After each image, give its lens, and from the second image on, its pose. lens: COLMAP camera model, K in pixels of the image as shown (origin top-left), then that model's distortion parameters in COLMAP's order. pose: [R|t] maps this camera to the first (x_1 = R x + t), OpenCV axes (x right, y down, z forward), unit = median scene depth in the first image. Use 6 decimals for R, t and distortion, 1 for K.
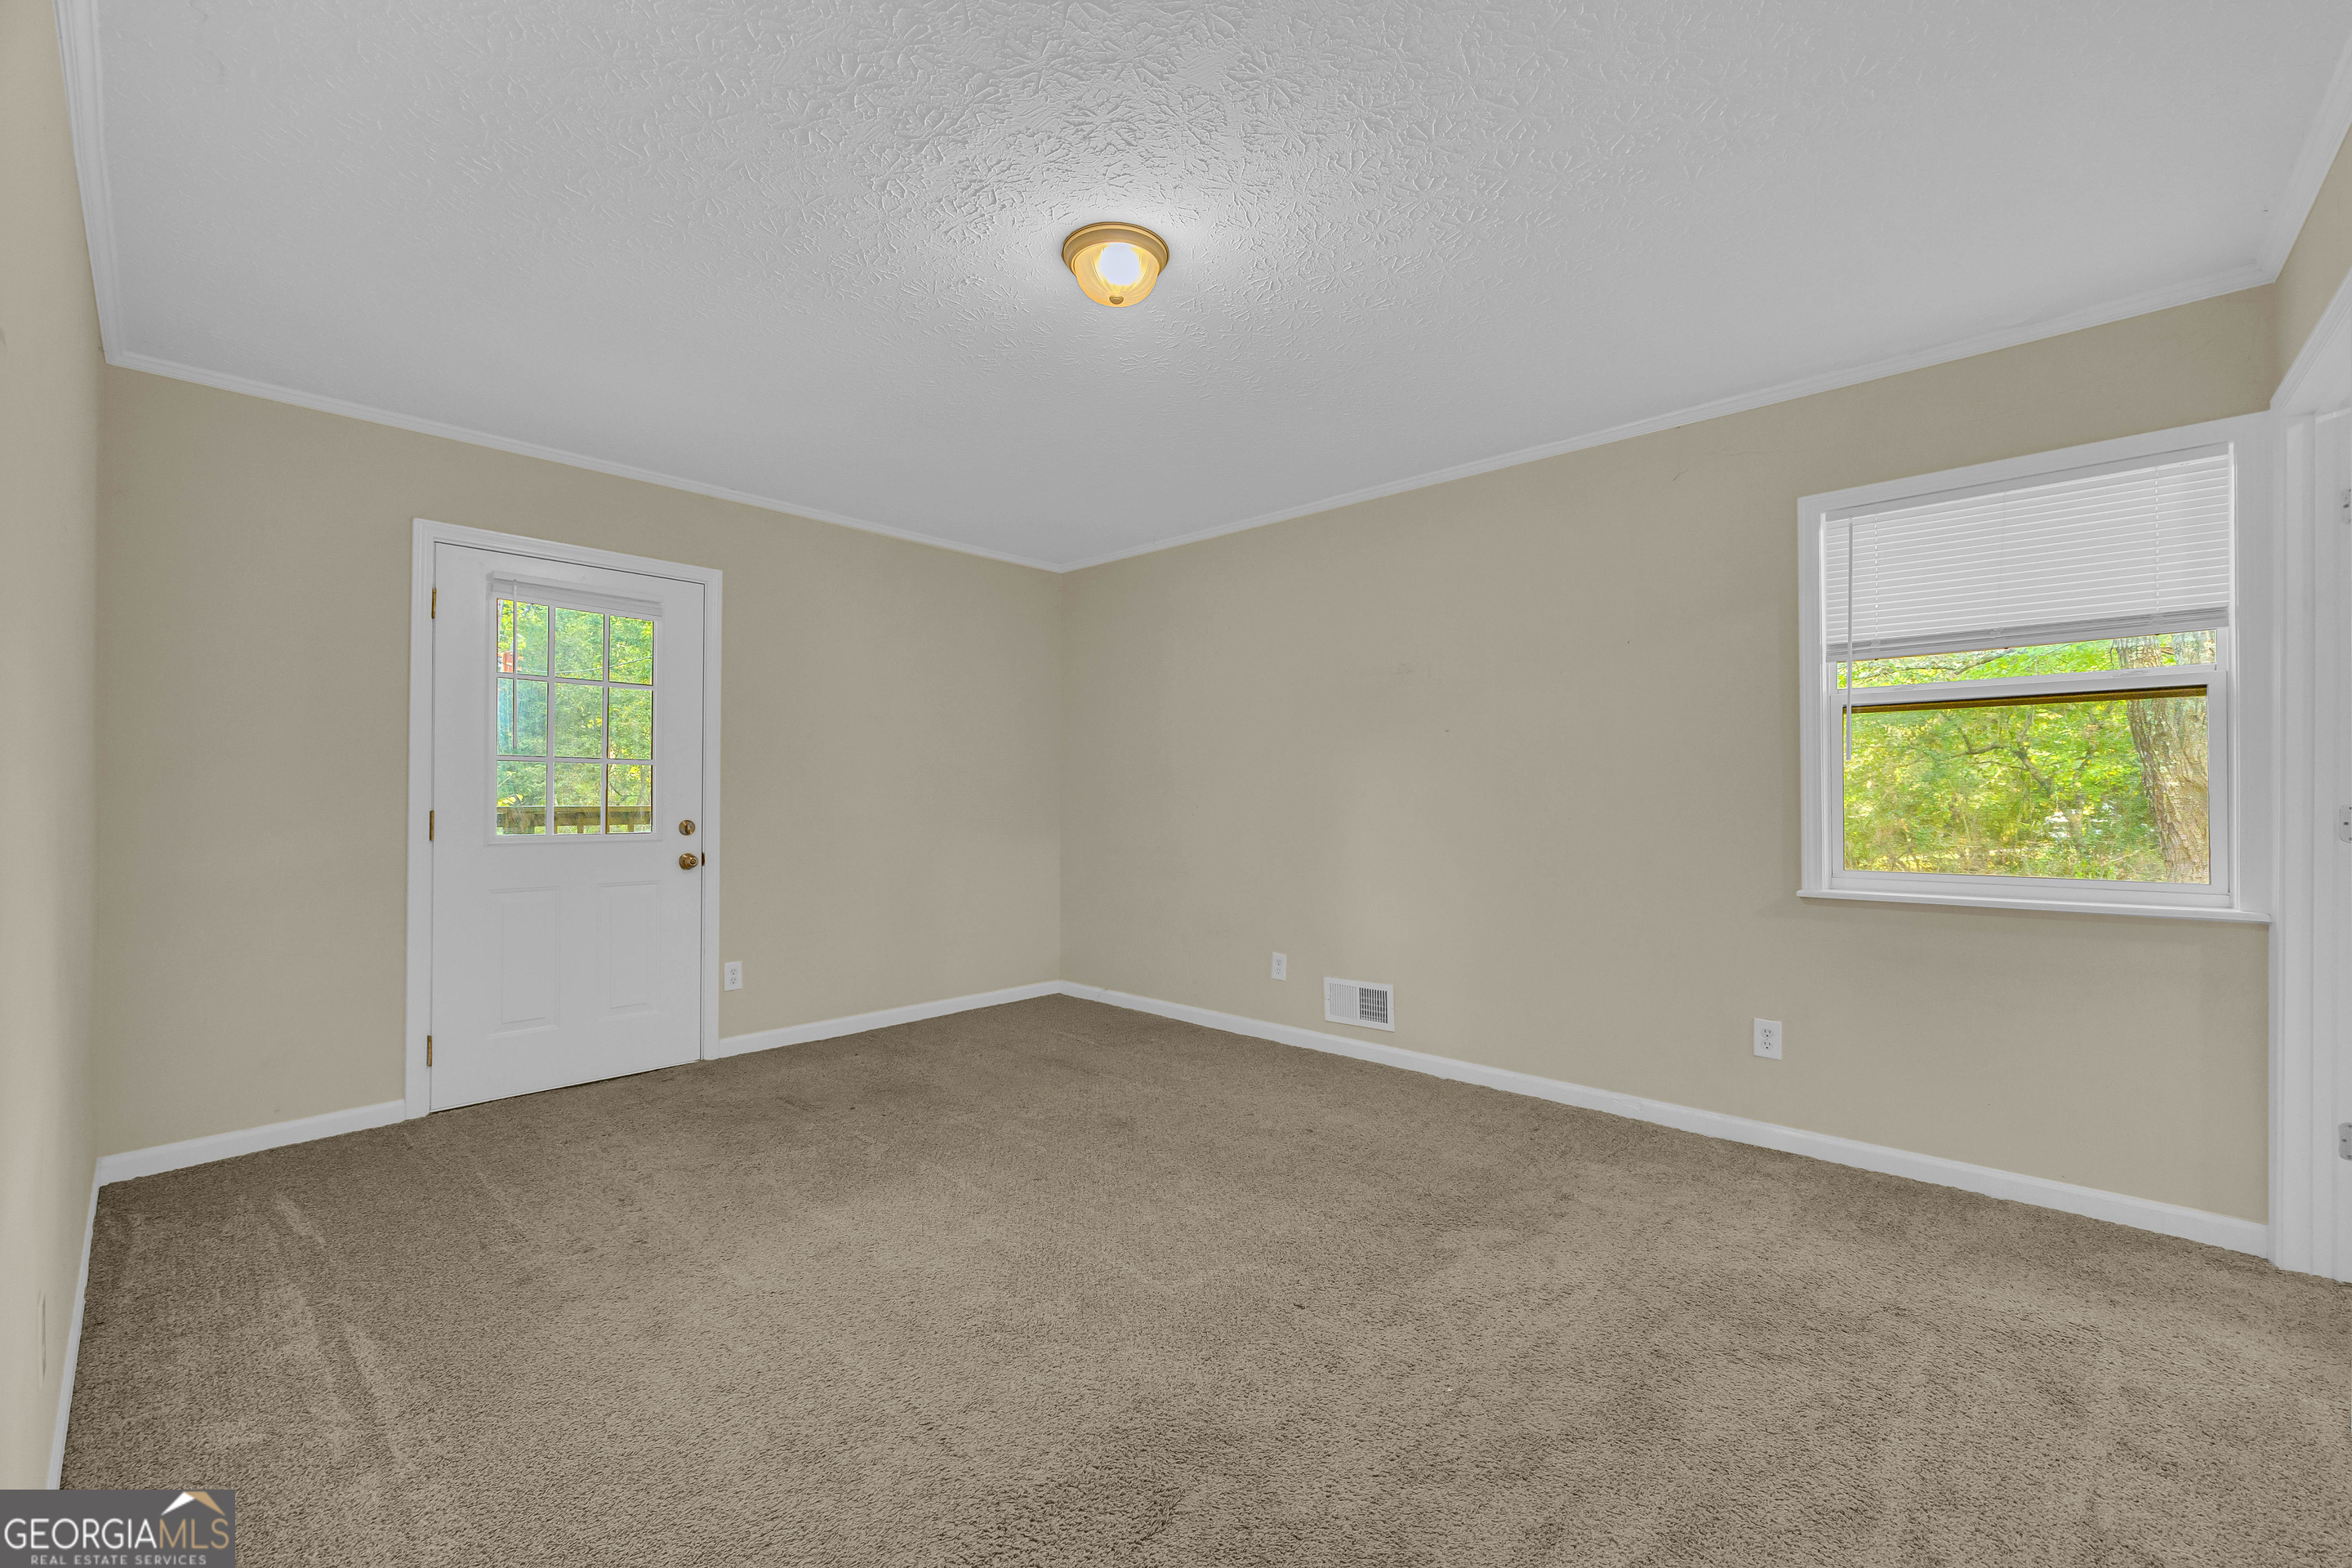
lens RADIAL K [[963.2, 0, 1169.9], [0, 963.2, 792.9], [0, 0, 1]] dist [-0.003004, 0.000512]
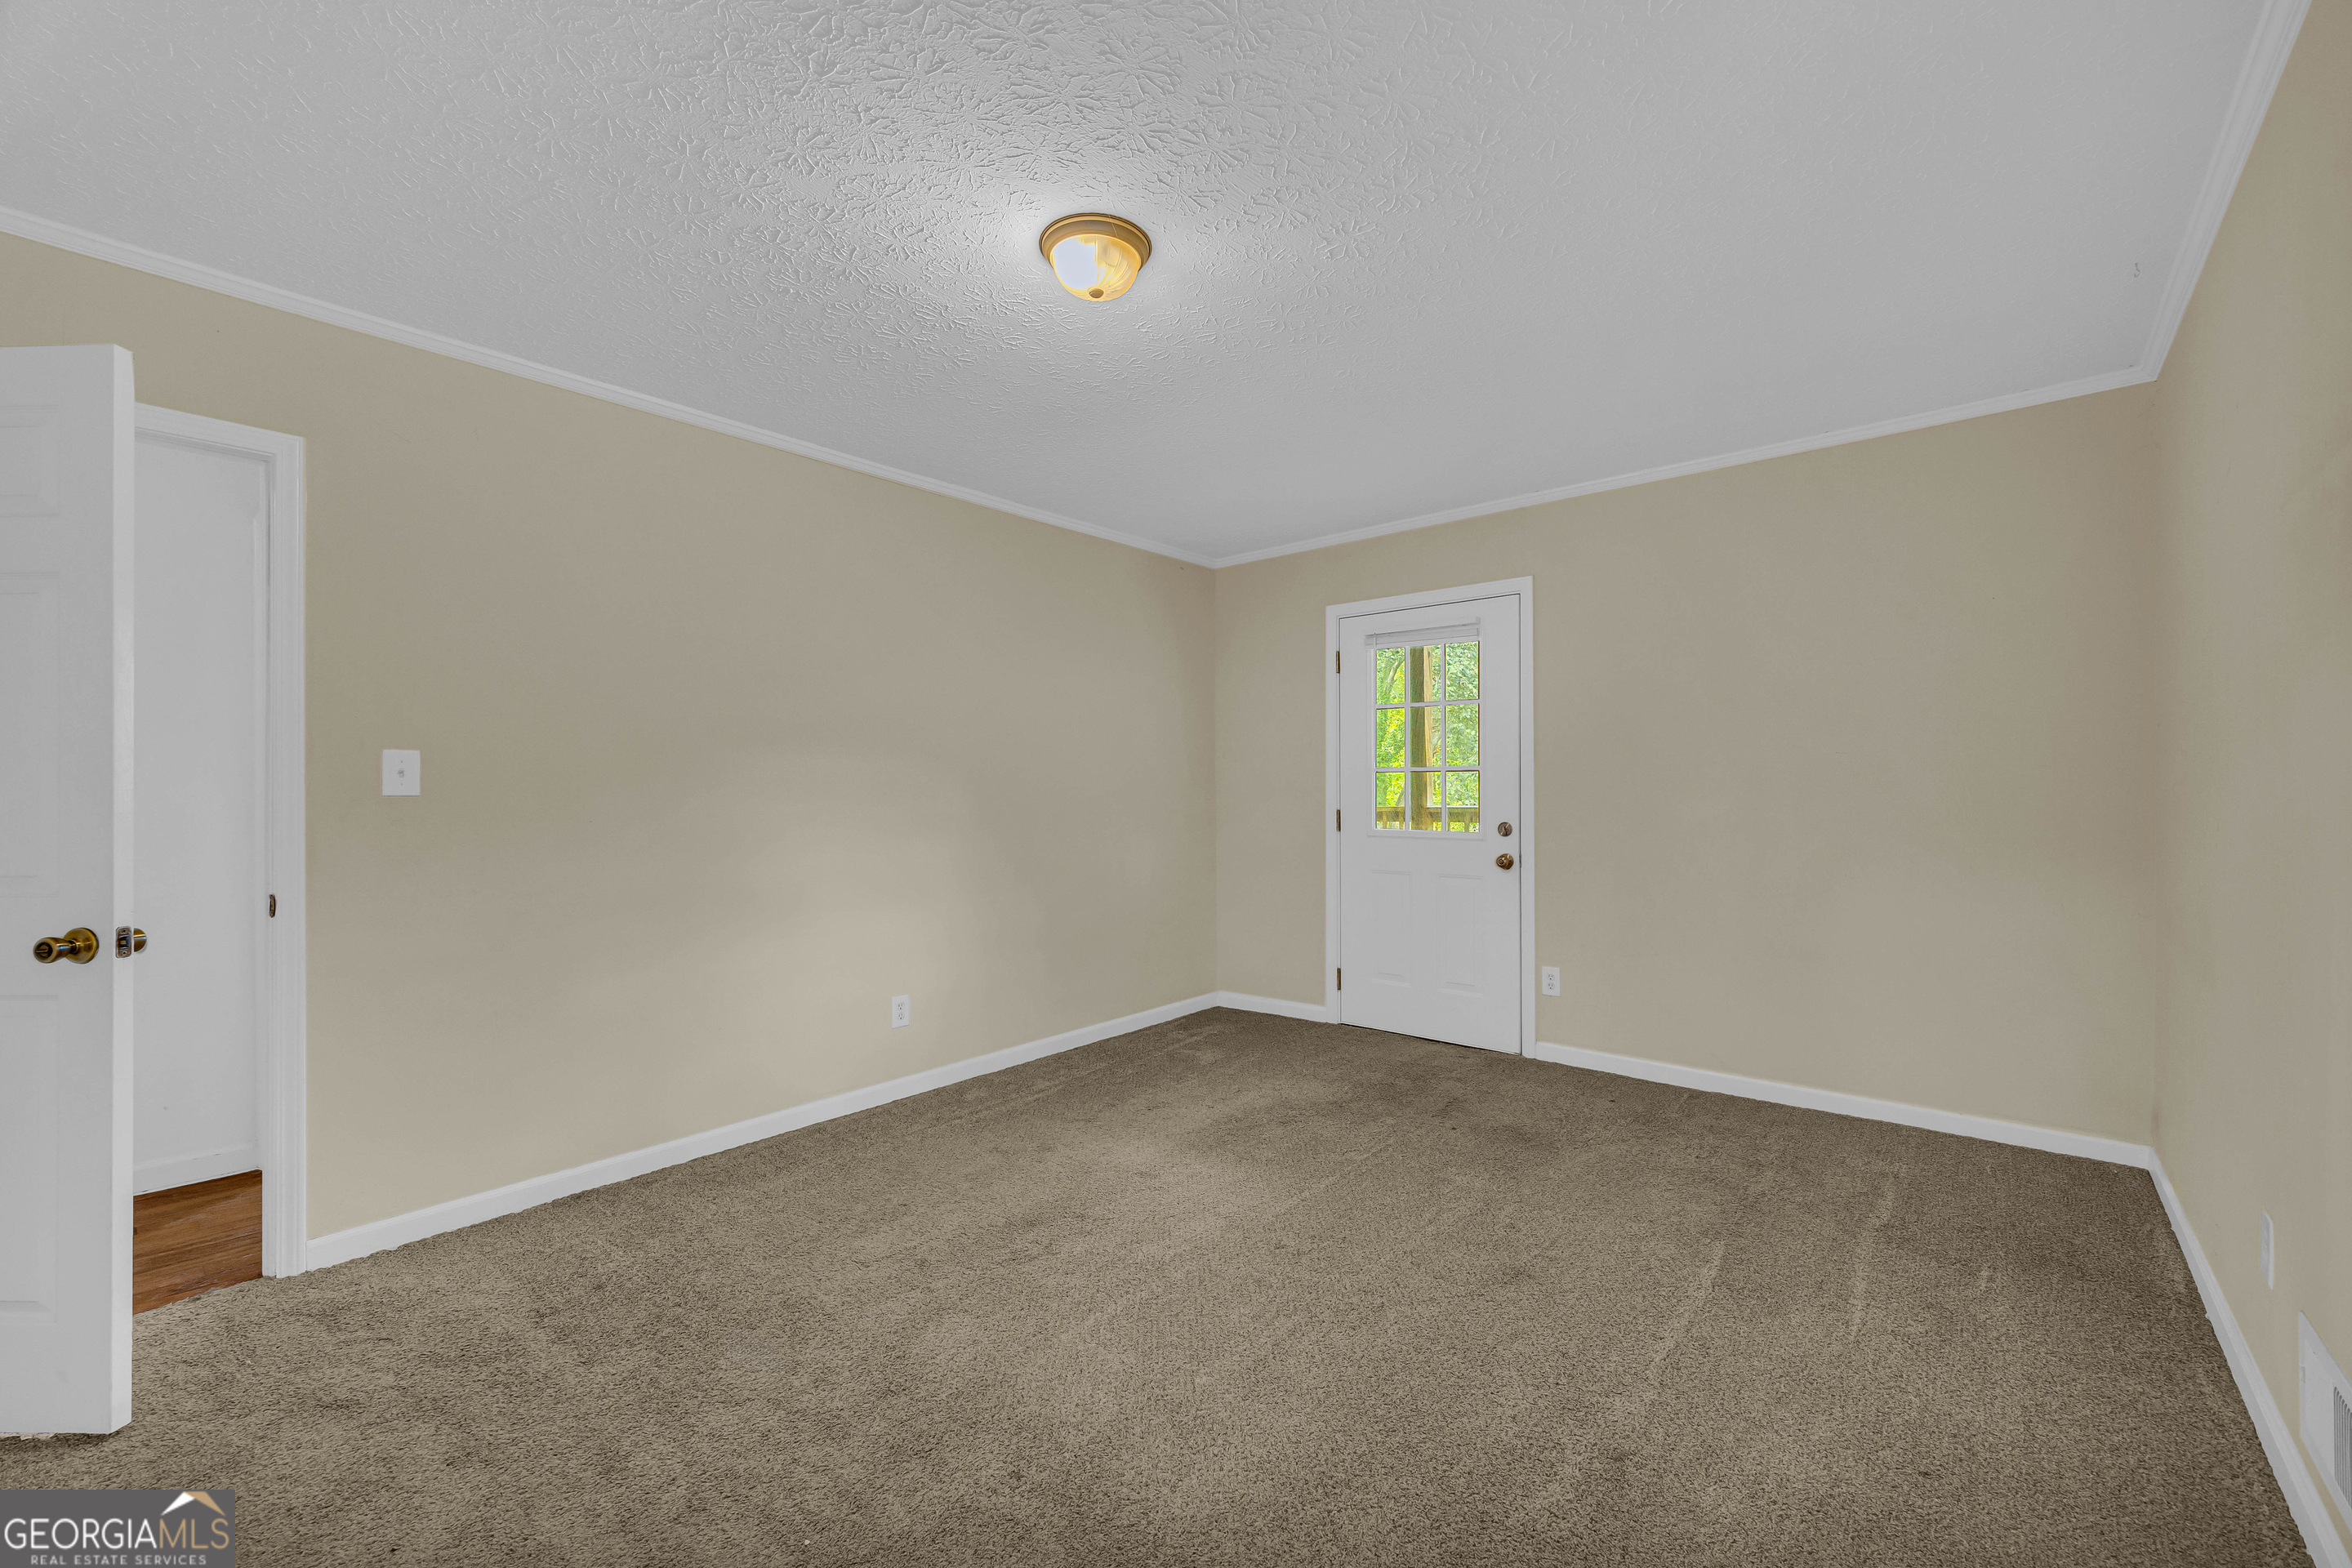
lens RADIAL K [[963.2, 0, 1170.3], [0, 963.2, 786.4], [0, 0, 1]] dist [-0.003004, 0.000512]
pose [[0.030543, -0.002406, -0.999531, 0.546839], [0.013323, 0.999909, -0.002000, -0.013709], [0.999445, -0.013255, 0.030572, 0.608558]]
